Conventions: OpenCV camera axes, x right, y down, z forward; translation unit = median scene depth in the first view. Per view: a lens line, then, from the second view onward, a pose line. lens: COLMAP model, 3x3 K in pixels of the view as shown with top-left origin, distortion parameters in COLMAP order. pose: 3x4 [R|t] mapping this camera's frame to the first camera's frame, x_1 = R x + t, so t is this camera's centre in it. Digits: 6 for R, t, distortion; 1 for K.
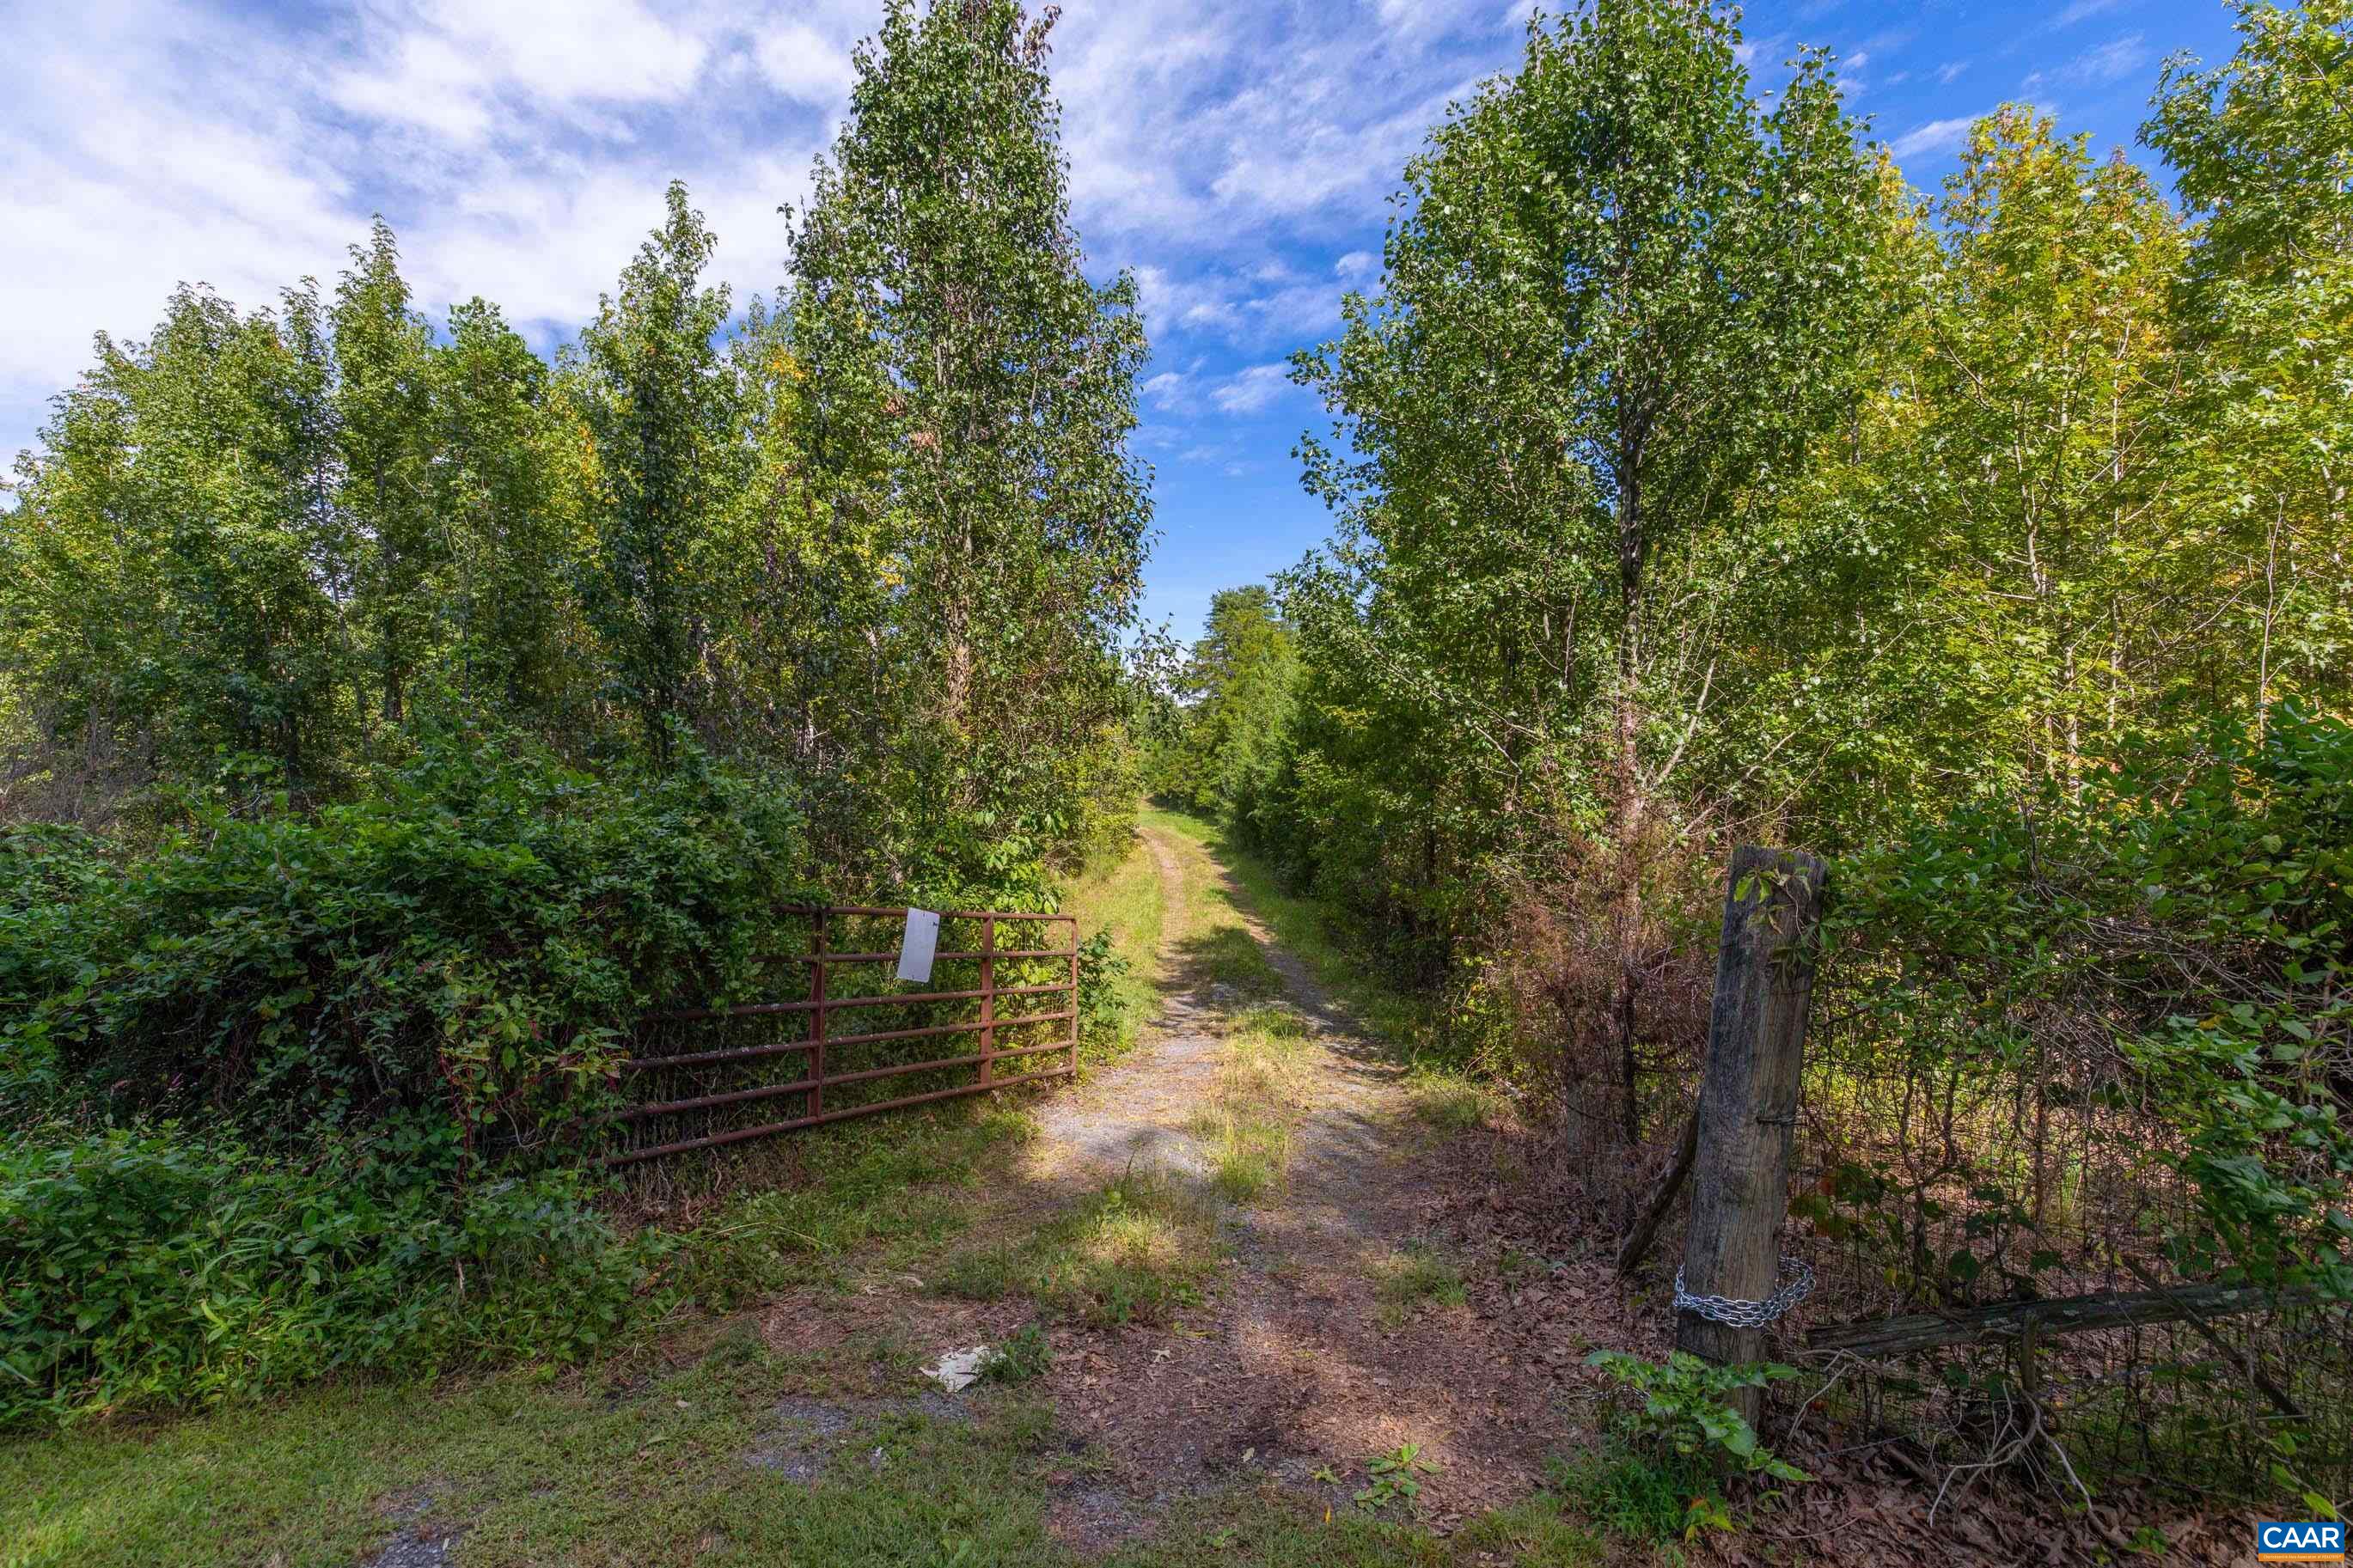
lens RADIAL K [[984.9, 0, 1176.5], [0, 984.9, 784.0], [0, 0, 1]] dist [-0.000320, -0.000112]
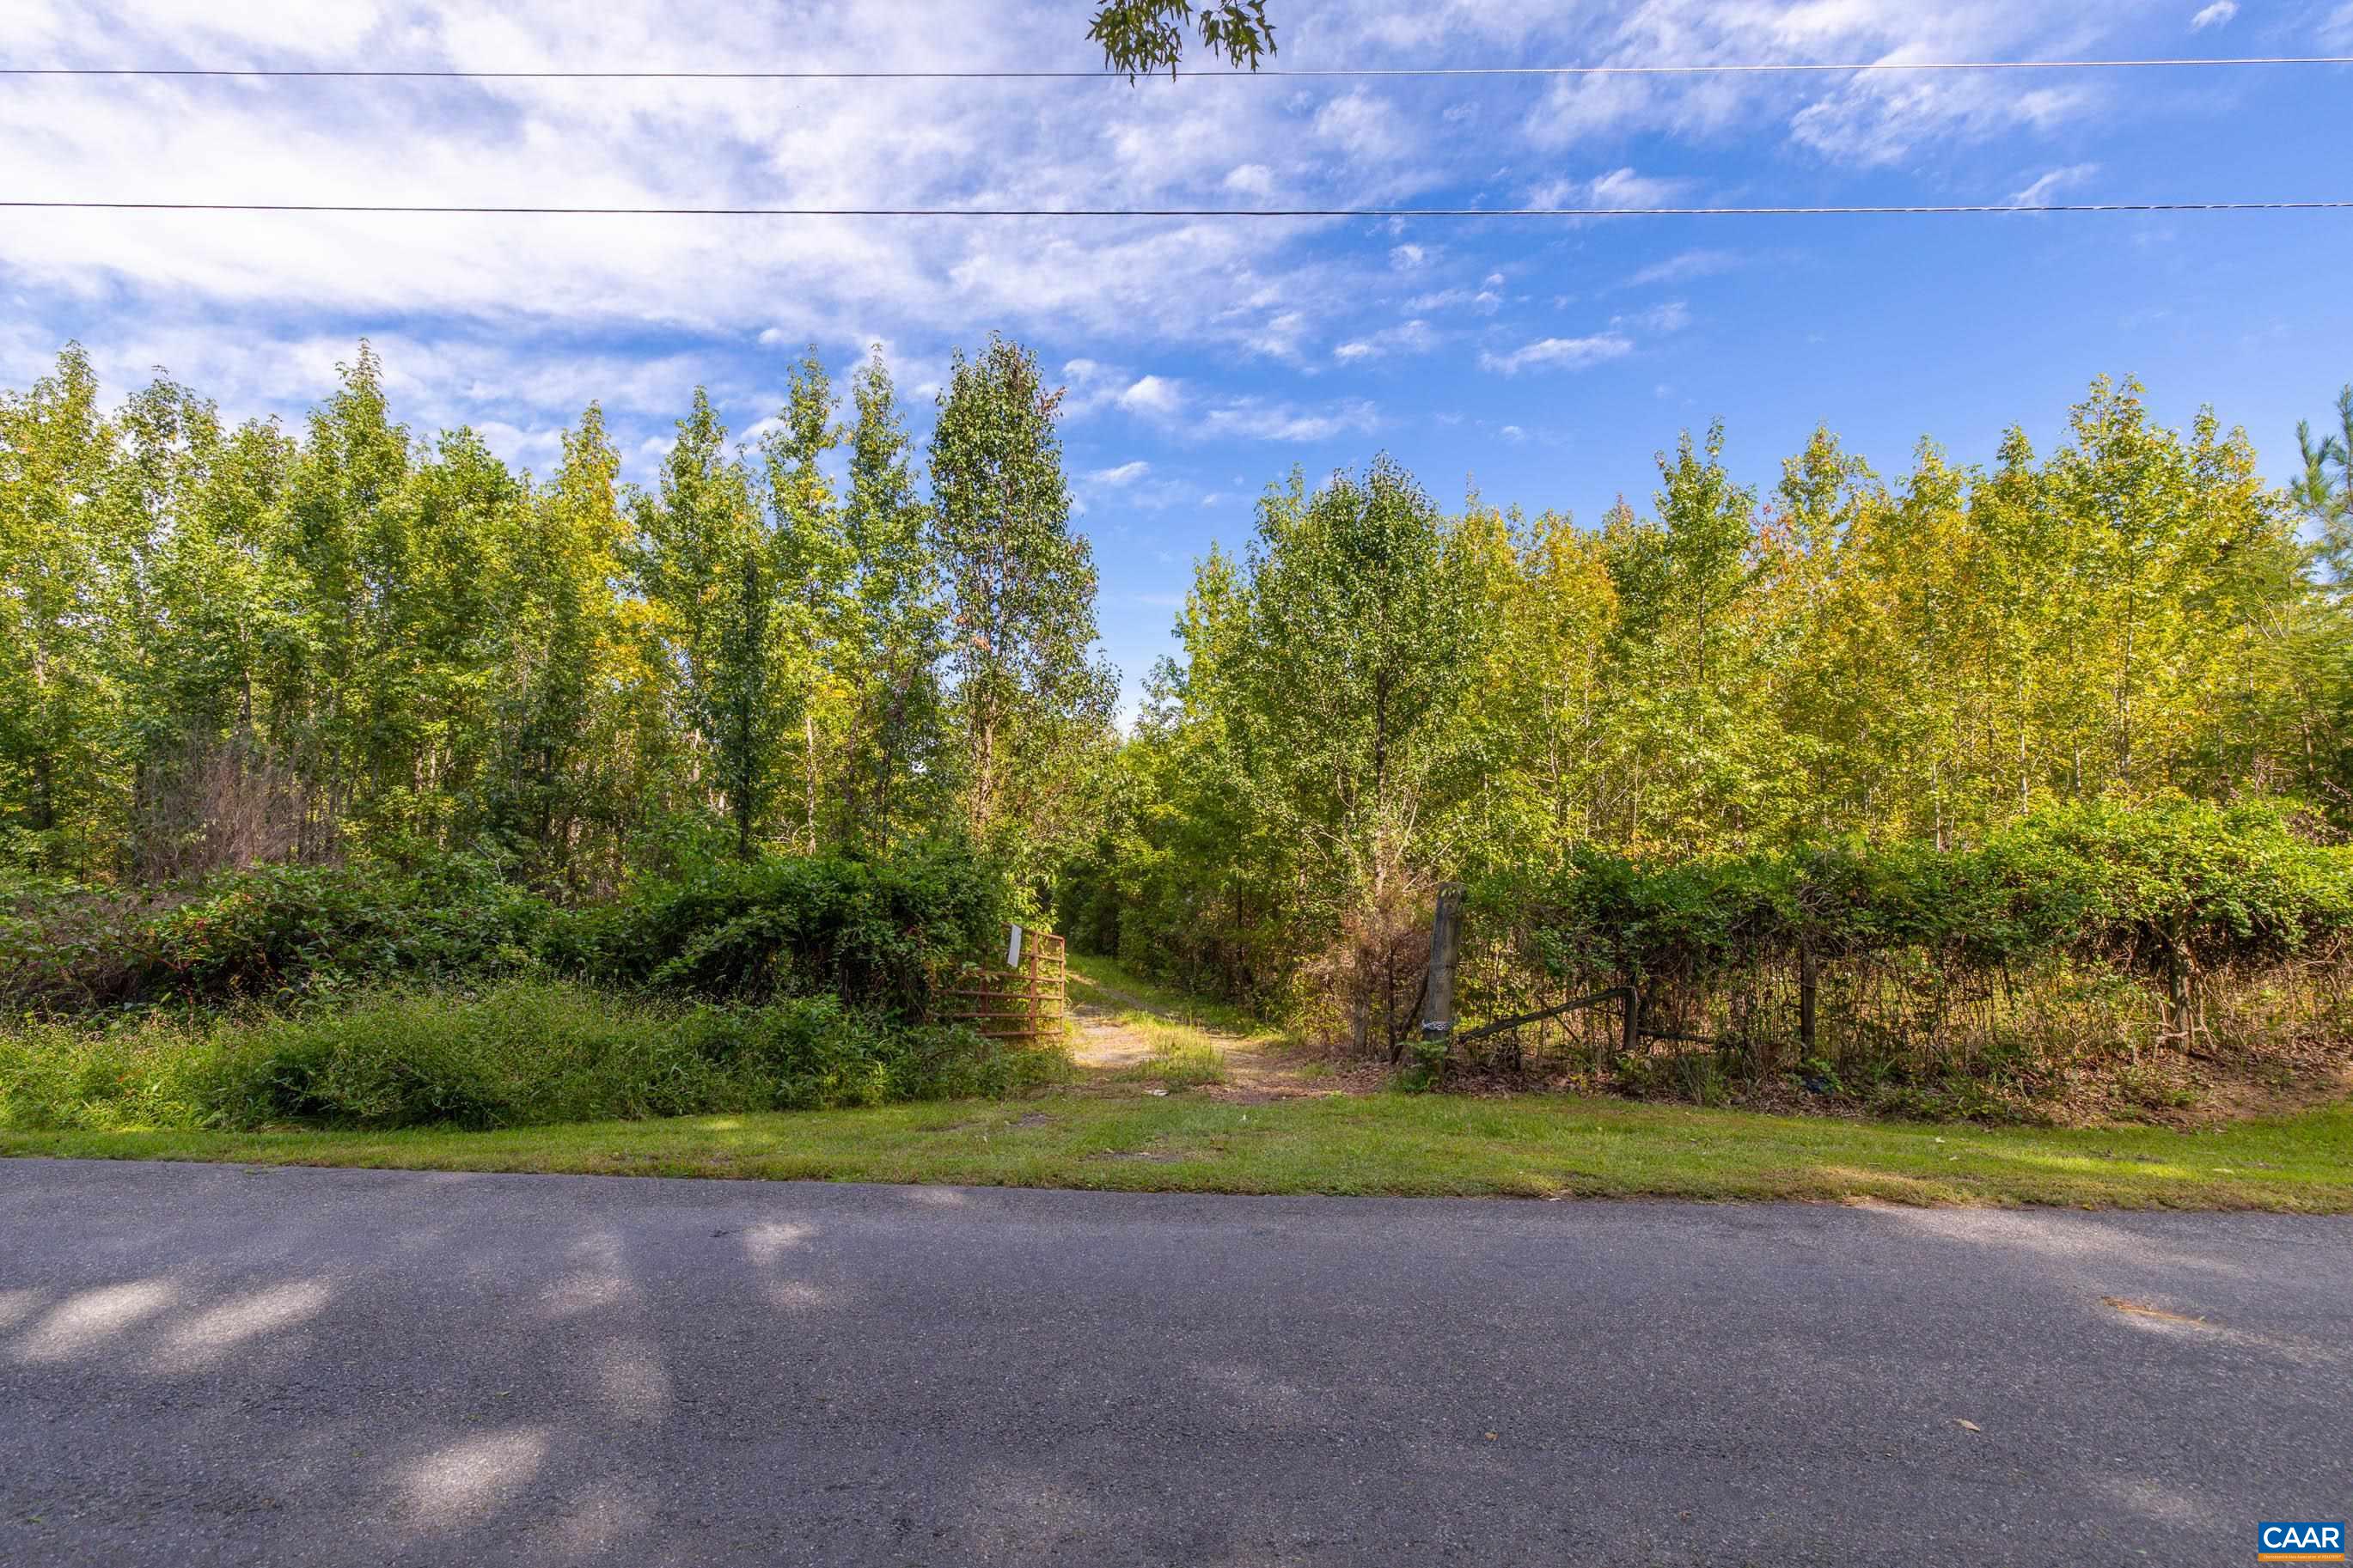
lens RADIAL K [[984.9, 0, 1176.5], [0, 984.9, 784.0], [0, 0, 1]] dist [-0.000320, -0.000112]
pose [[0.956936, 0.052363, 0.285537, -0.485609], [-0.029361, 0.996012, -0.084254, 0.016192], [-0.288810, 0.072242, 0.954657, -0.752418]]
